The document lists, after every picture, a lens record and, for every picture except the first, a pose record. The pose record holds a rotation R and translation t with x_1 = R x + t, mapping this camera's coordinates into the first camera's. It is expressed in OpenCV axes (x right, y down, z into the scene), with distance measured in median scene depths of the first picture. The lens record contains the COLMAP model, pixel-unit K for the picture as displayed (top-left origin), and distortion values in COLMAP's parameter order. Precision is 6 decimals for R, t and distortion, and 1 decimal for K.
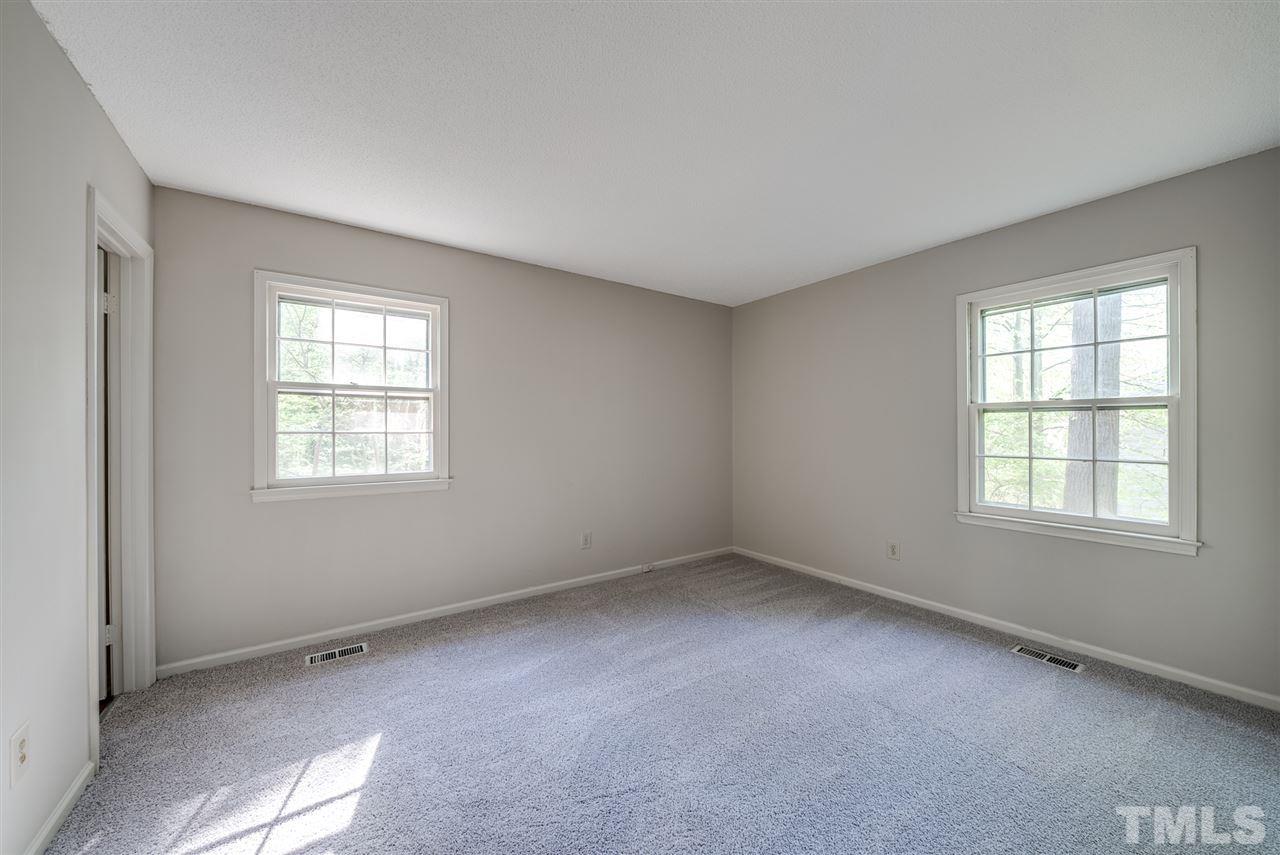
lens RADIAL K [[565.2, 0, 529.9], [0, 565.2, 432.3], [0, 0, 1]] dist [-0.011686, -0.000107]
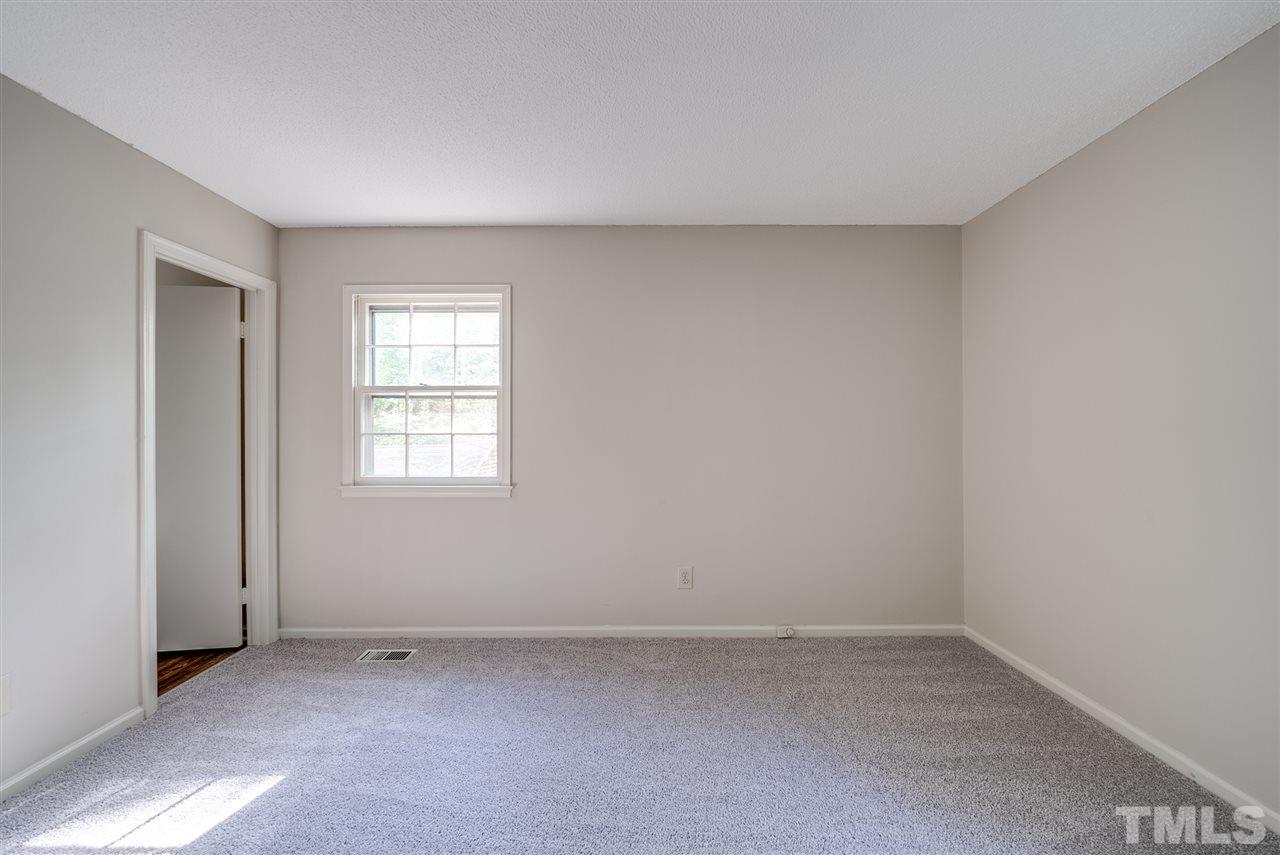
lens RADIAL K [[451.8, 0, 639.7], [0, 451.8, 428.1], [0, 0, 1]] dist [-0.007550, -0.000096]
pose [[0.833002, -0.001364, -0.553269, 0.434986], [0.000159, 0.999998, -0.002226, -0.007414], [0.553270, 0.001767, 0.833000, 0.533439]]
